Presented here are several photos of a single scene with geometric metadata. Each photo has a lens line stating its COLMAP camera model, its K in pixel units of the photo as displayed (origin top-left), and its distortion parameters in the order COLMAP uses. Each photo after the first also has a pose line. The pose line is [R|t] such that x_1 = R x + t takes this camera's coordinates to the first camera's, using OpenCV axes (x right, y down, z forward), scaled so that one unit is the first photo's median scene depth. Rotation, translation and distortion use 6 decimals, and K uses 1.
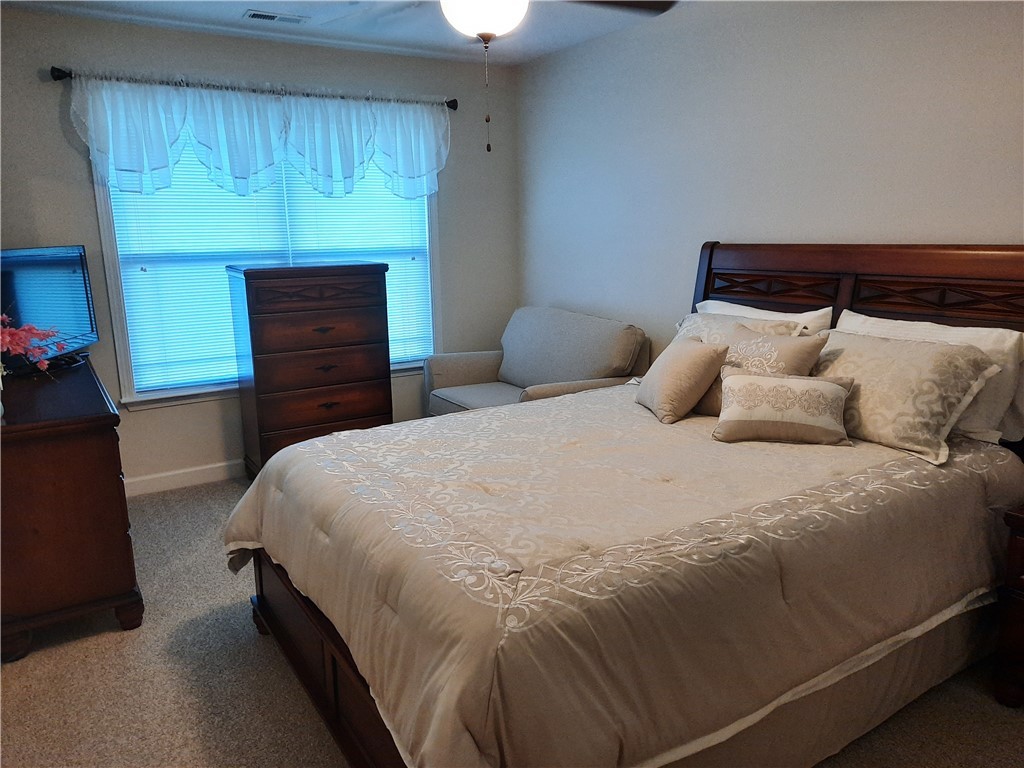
lens RADIAL K [[755.7, 0, 517.8], [0, 755.7, 380.5], [0, 0, 1]] dist [0.064240, -0.025113]
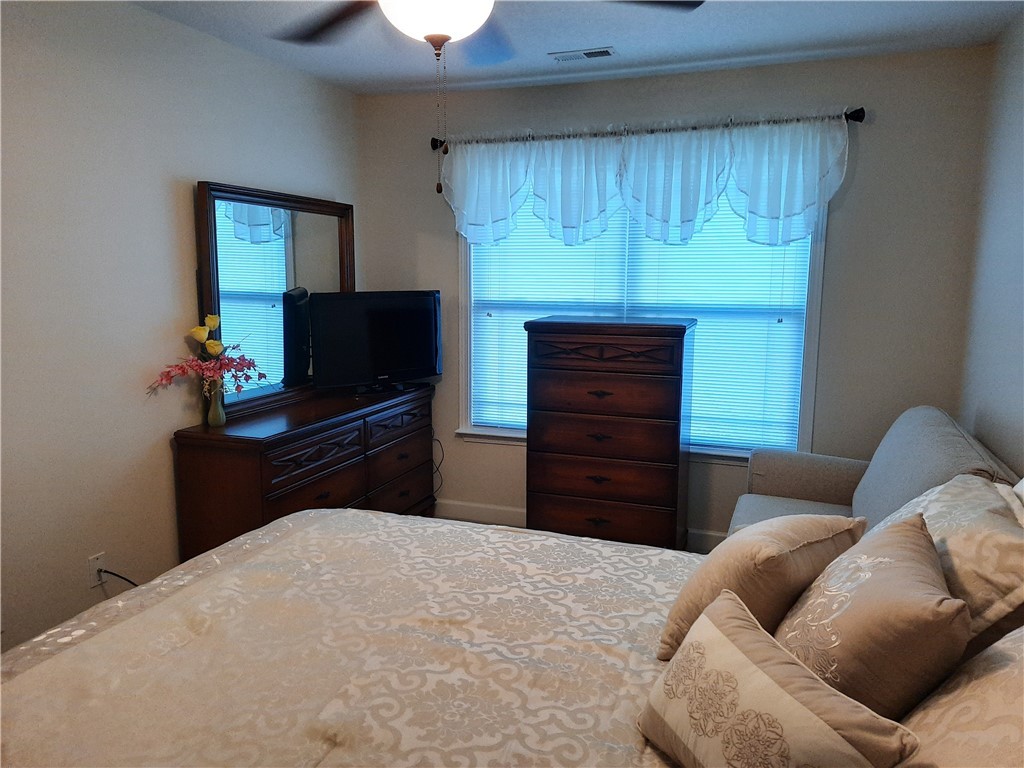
lens RADIAL K [[755.7, 0, 516.7], [0, 755.7, 391.2], [0, 0, 1]] dist [0.064240, -0.025113]
pose [[0.624432, 0.146058, -0.767302, 0.353158], [-0.172569, 0.983883, 0.046848, -0.092191], [0.761777, 0.103159, 0.639573, 0.350091]]
